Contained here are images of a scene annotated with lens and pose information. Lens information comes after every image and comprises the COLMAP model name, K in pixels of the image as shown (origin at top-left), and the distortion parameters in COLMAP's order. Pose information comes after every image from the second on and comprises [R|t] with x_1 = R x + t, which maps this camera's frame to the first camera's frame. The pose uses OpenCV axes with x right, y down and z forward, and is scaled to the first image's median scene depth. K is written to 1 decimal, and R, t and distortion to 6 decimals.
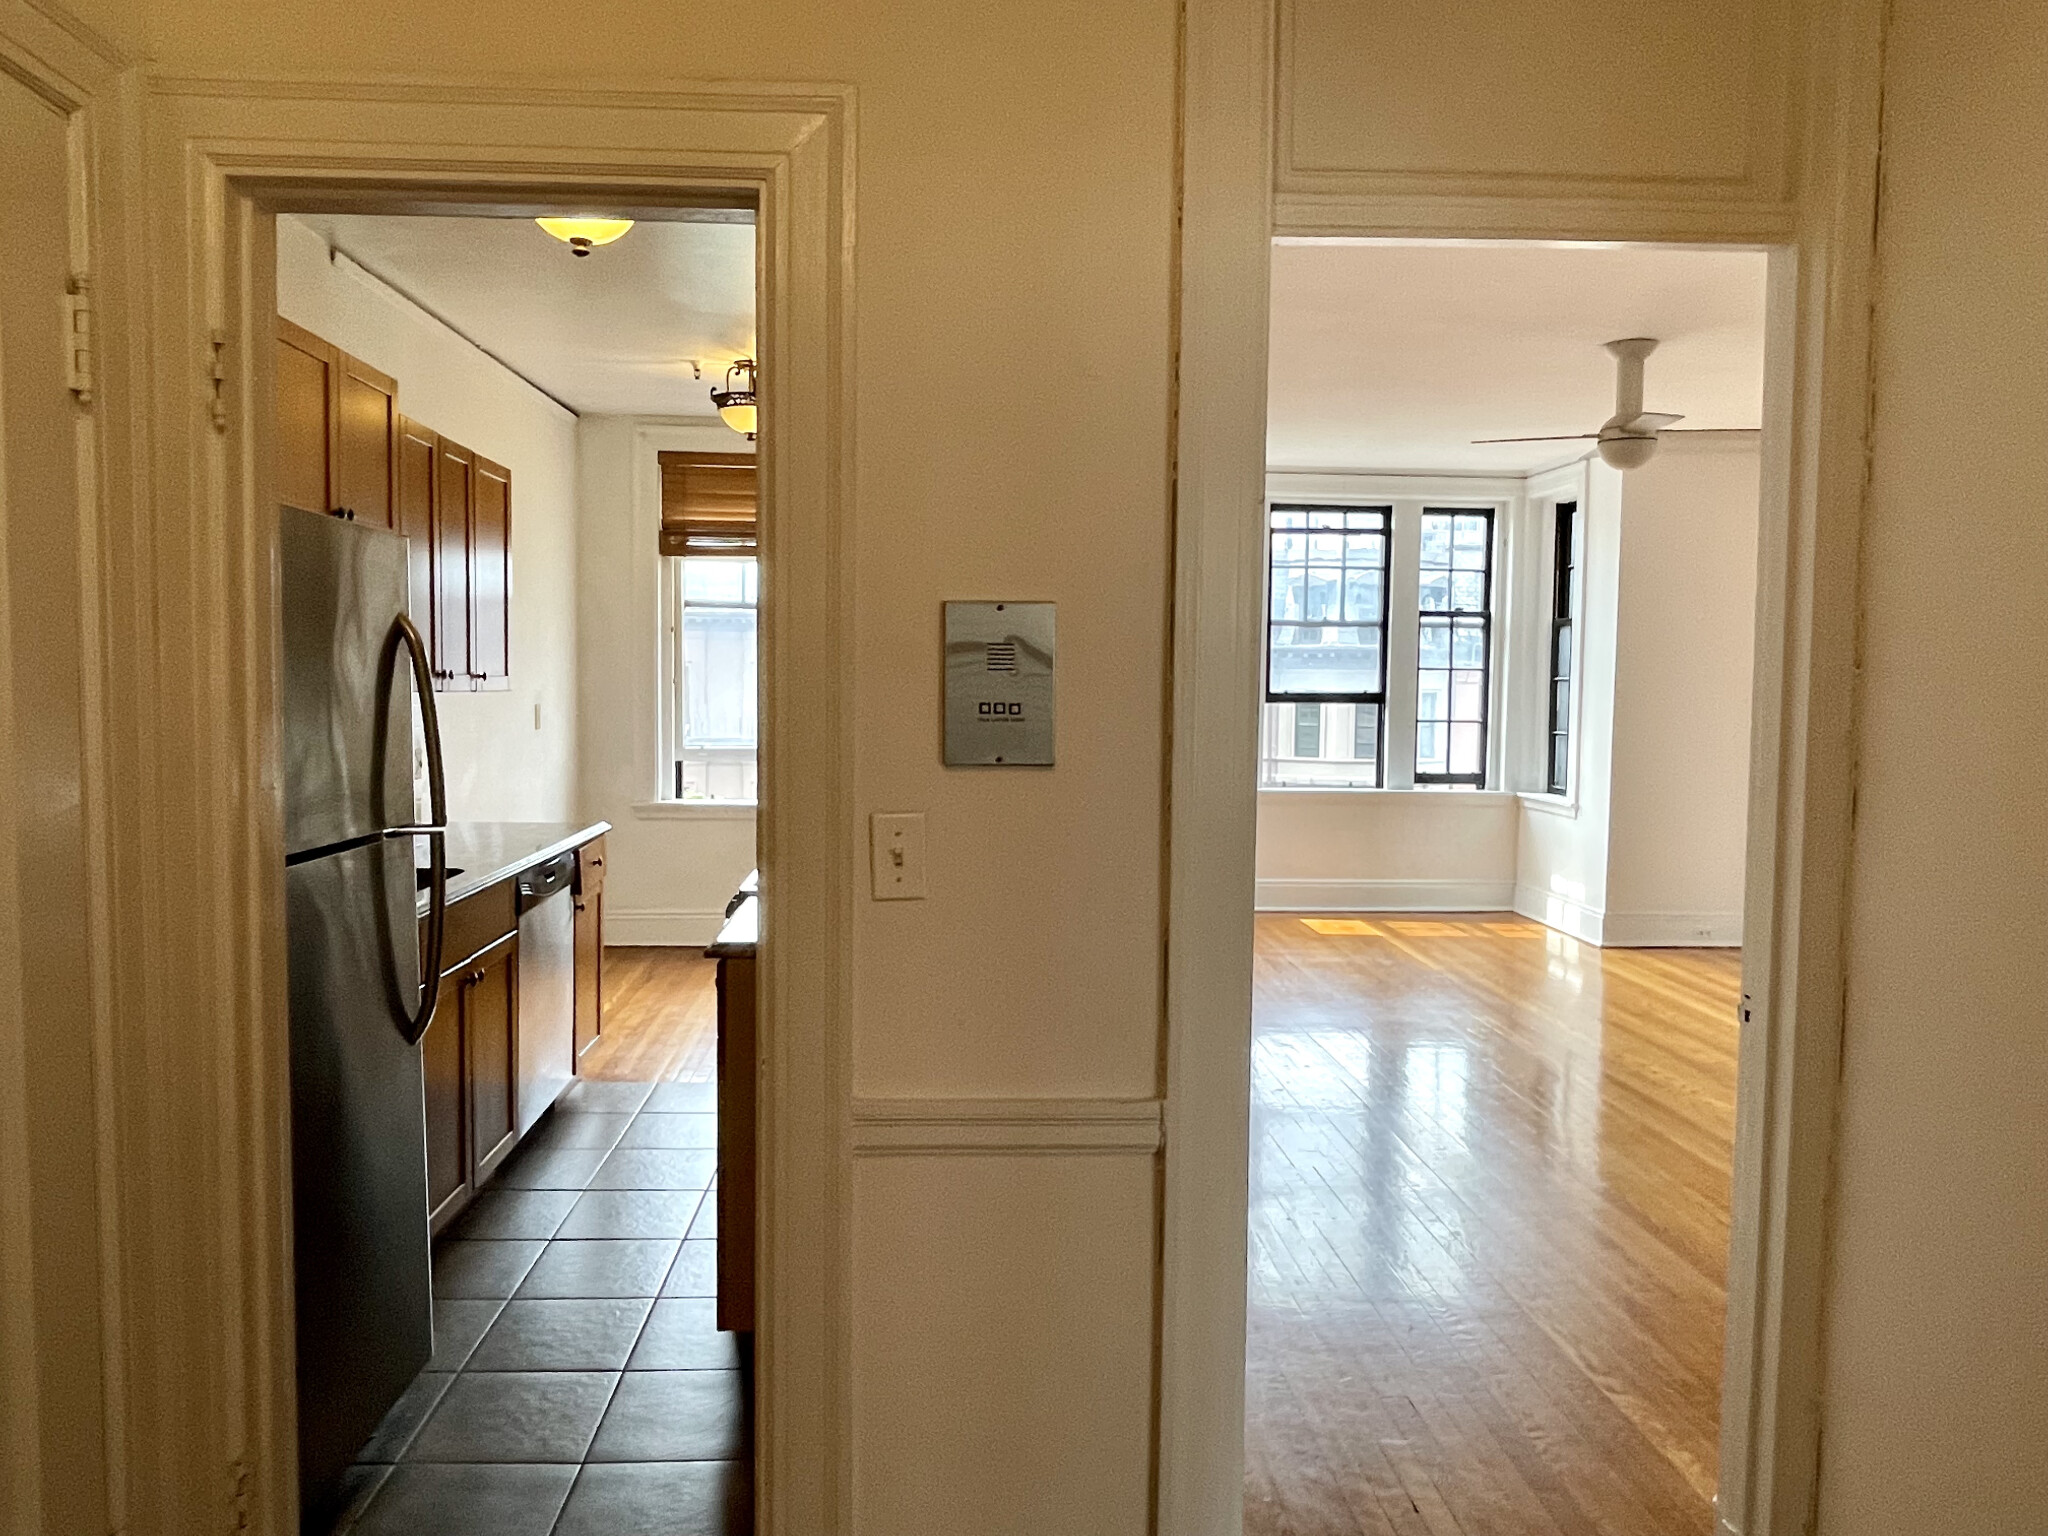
lens RADIAL K [[1372.0, 0, 1008.1], [0, 1372.0, 771.3], [0, 0, 1]] dist [0.002755, -0.002615]
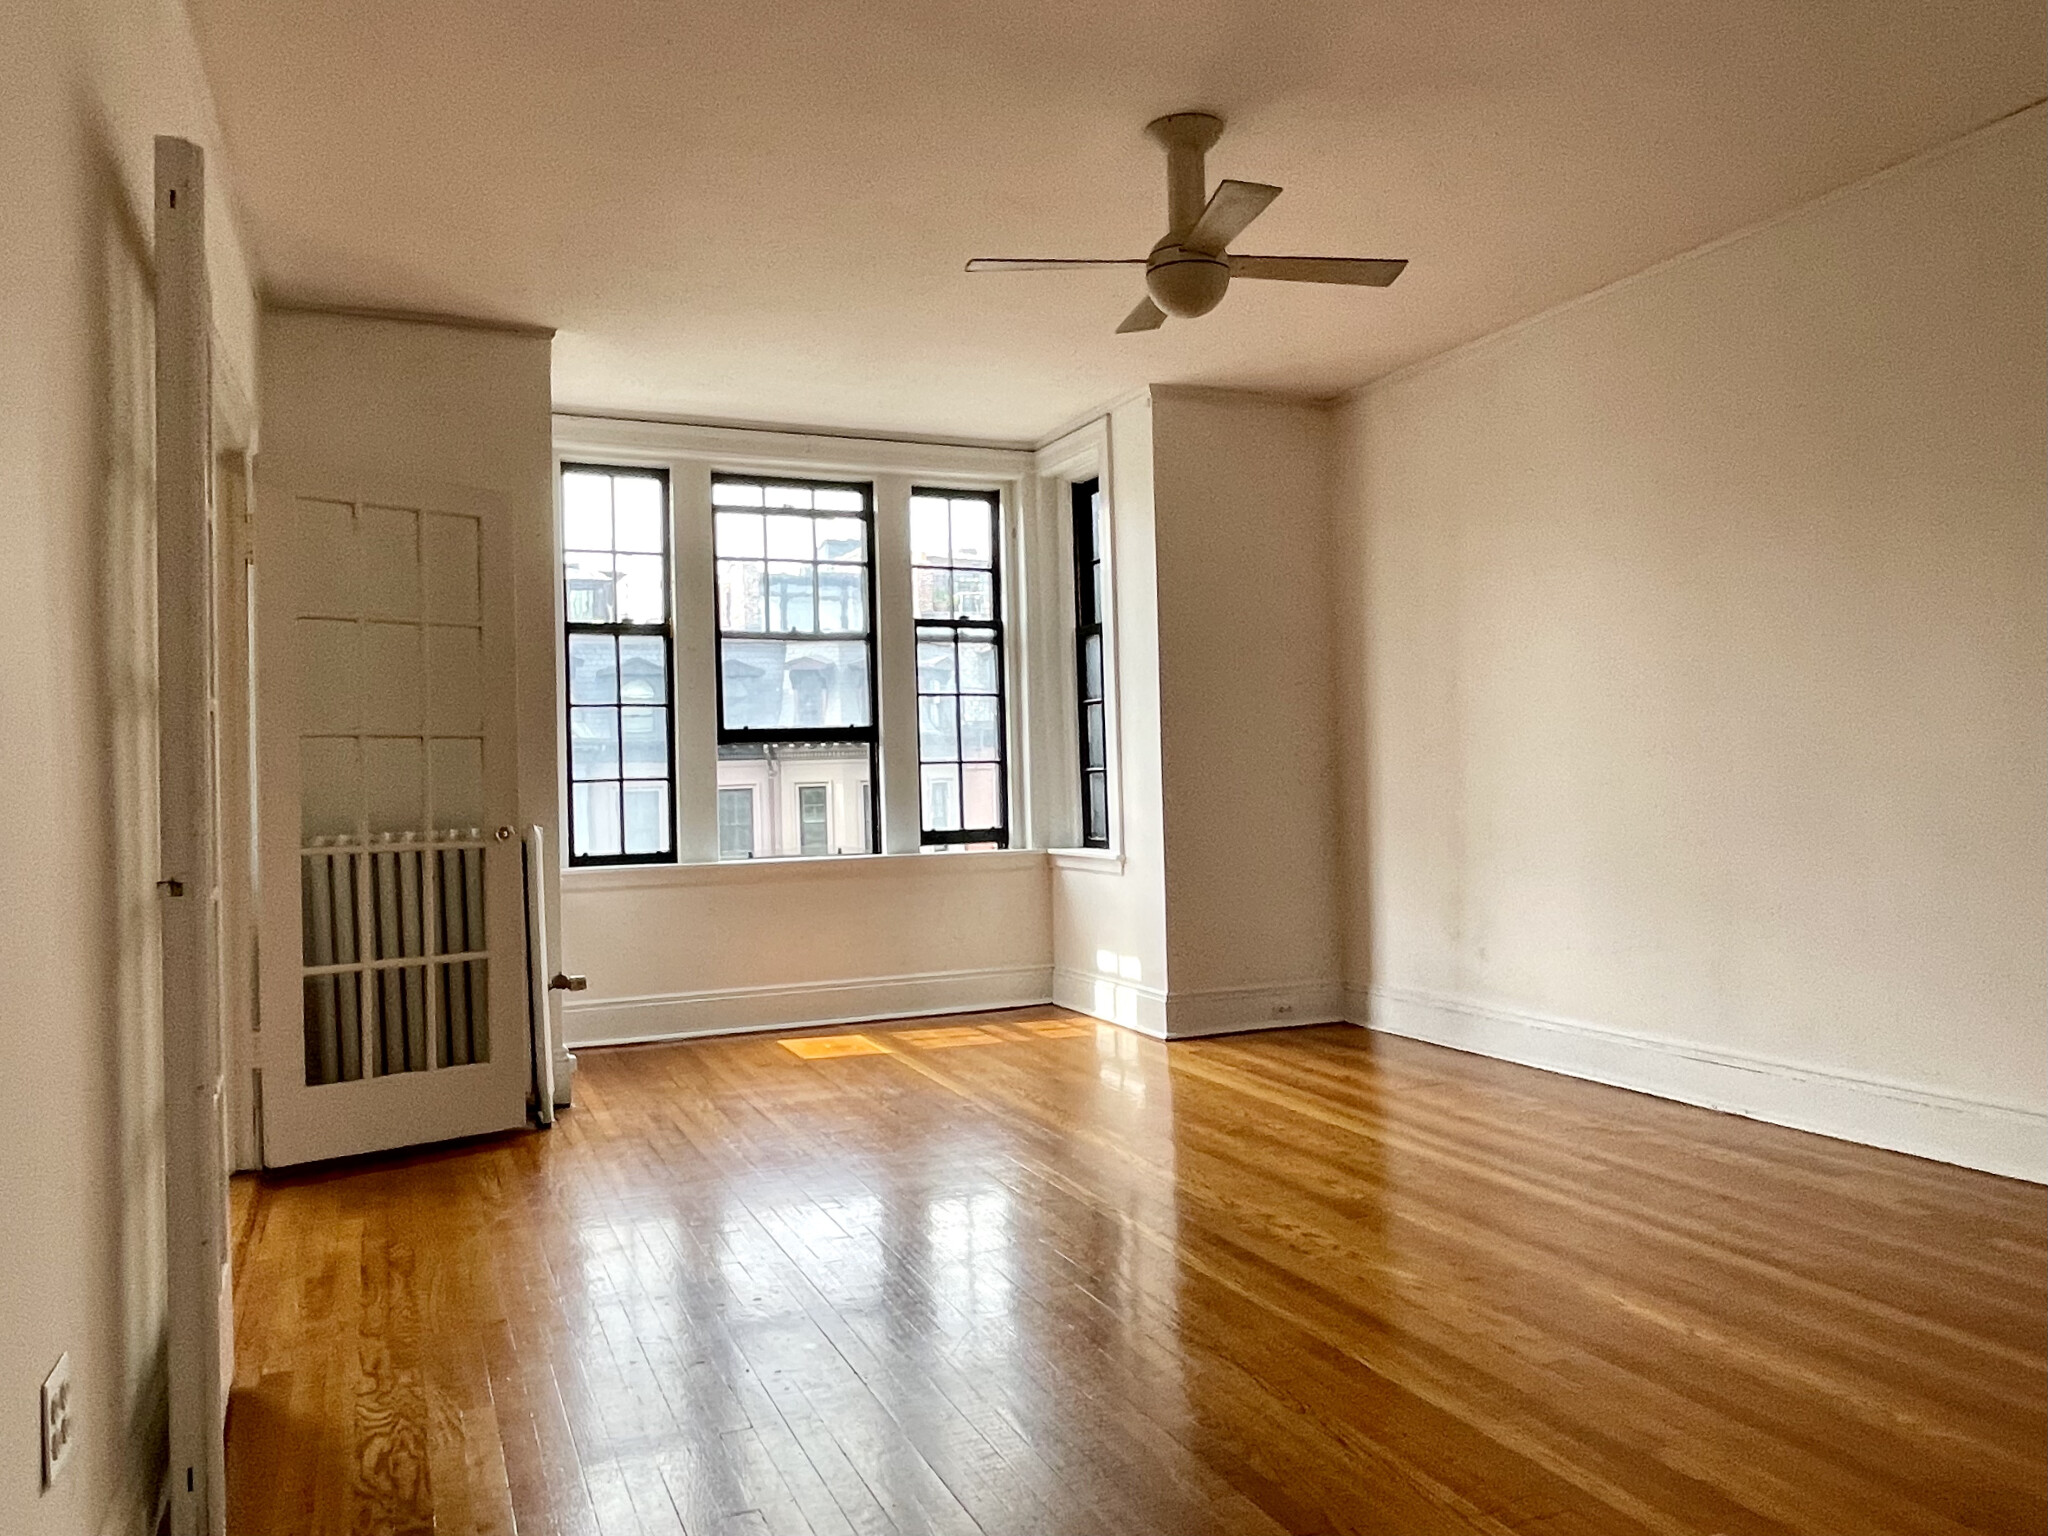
lens RADIAL K [[1372.0, 0, 1008.1], [0, 1372.0, 771.3], [0, 0, 1]] dist [0.002755, -0.002615]
pose [[0.940306, -0.030302, 0.338978, 0.093153], [0.060049, 0.995174, -0.077611, 0.032645], [-0.334990, 0.093334, 0.937588, 0.293325]]
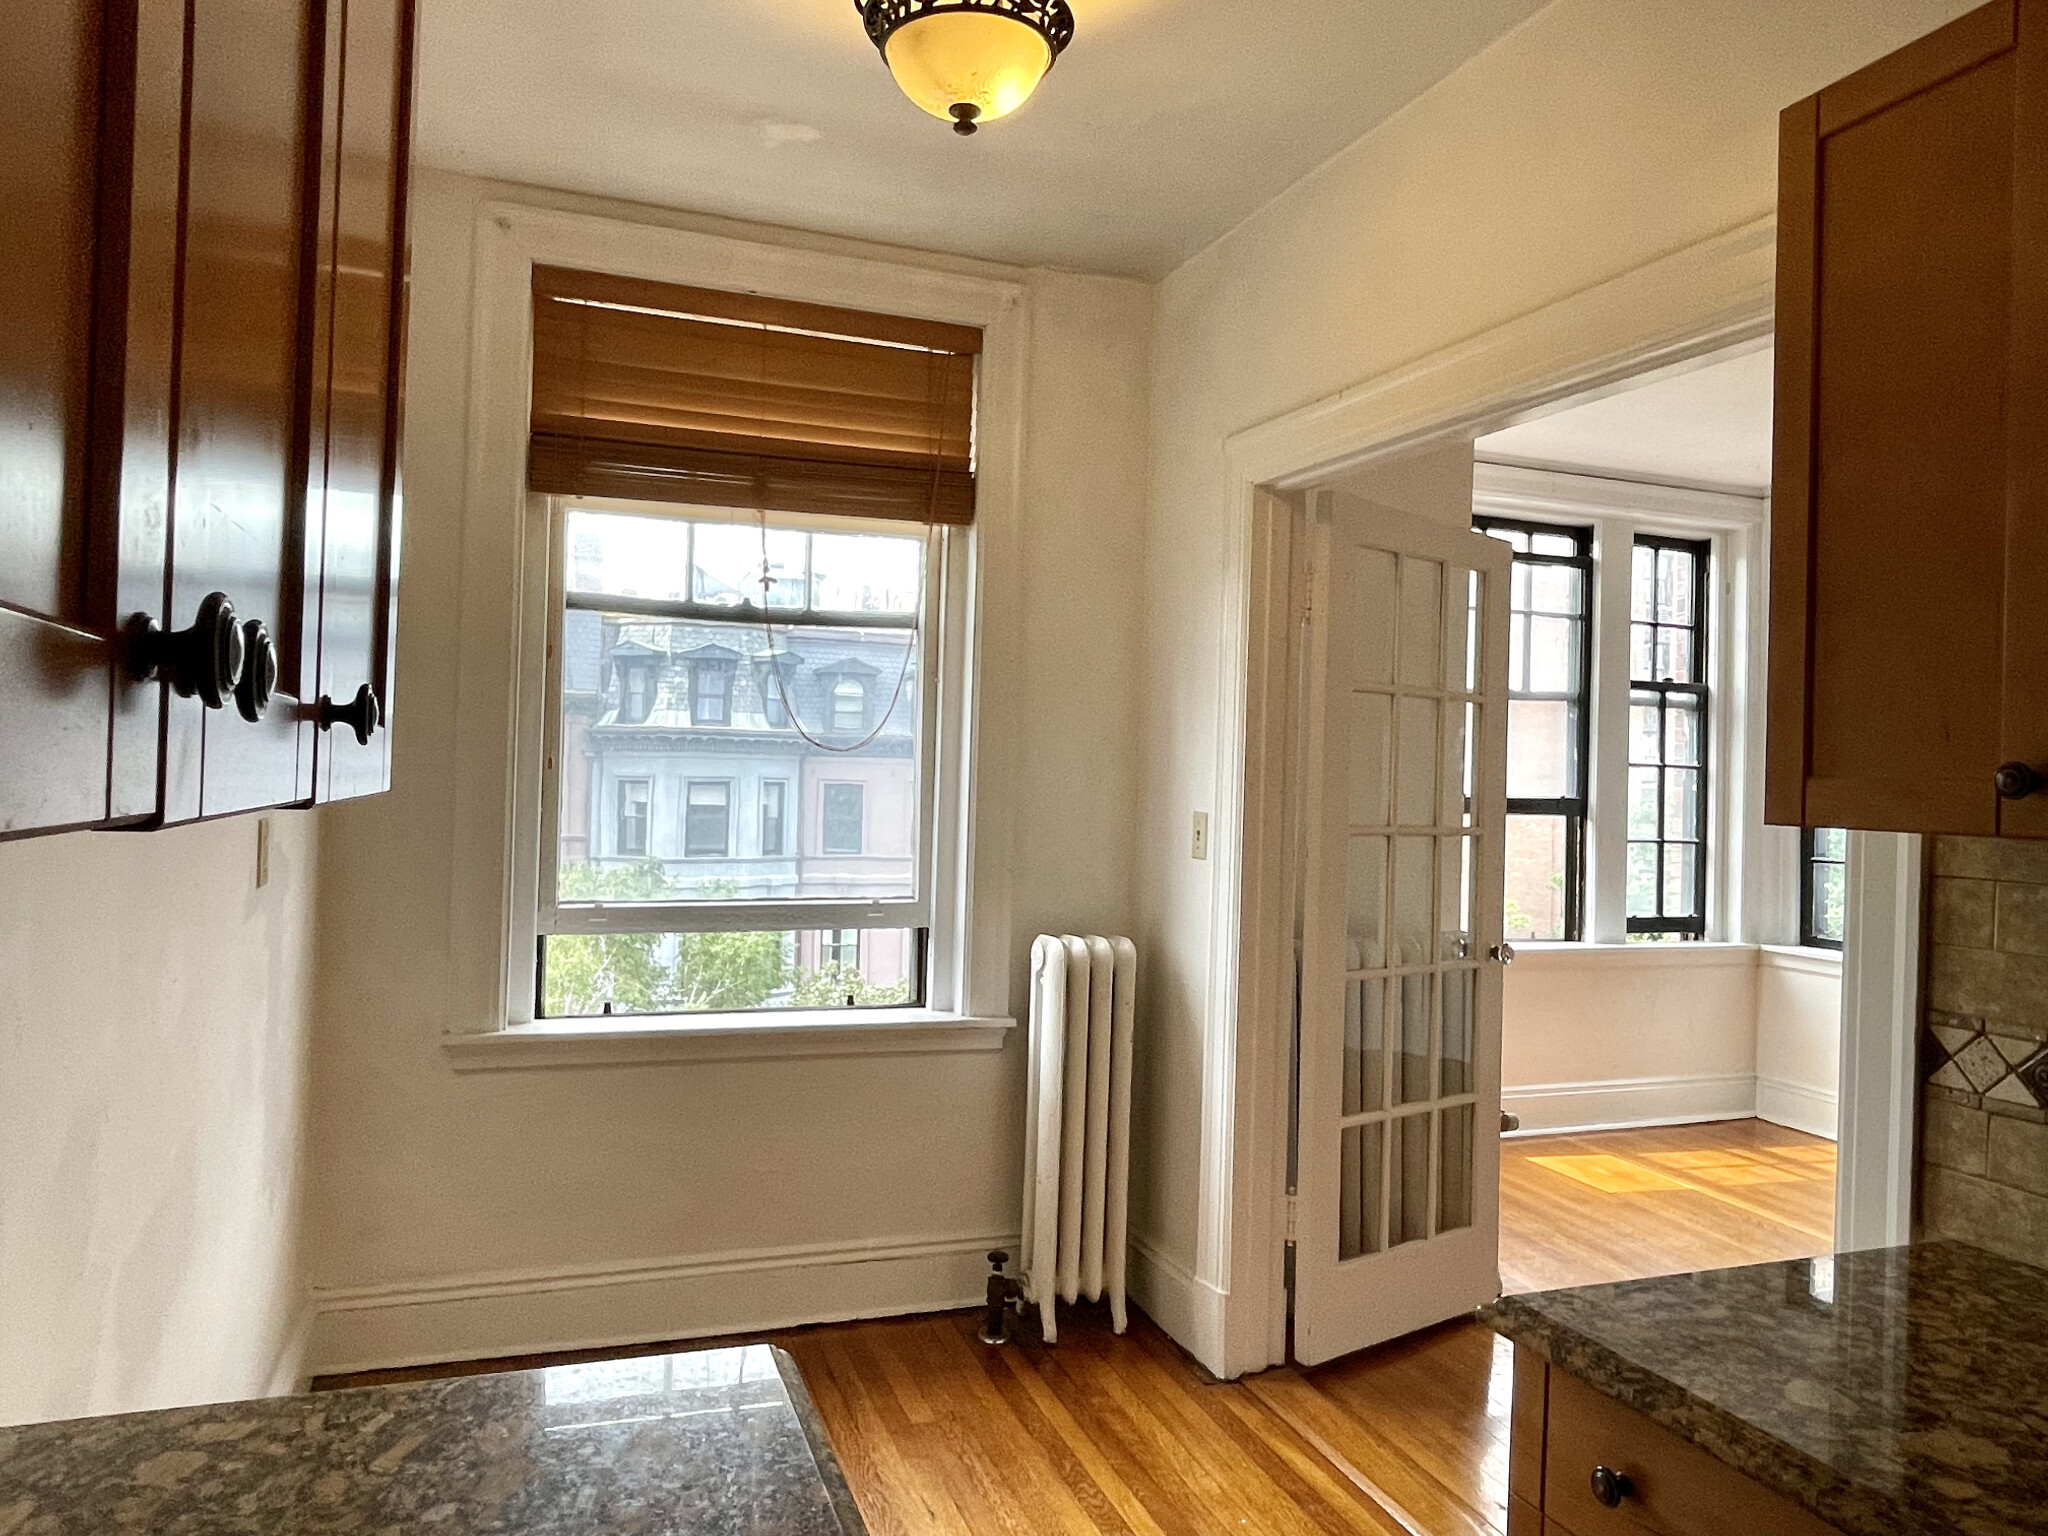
lens RADIAL K [[1372.0, 0, 1008.1], [0, 1372.0, 771.3], [0, 0, 1]] dist [0.002755, -0.002615]
pose [[0.959978, 0.016699, 0.279578, -0.201363], [0.001096, 0.997989, -0.063371, -0.030490], [-0.280074, 0.061141, 0.958029, 0.464287]]
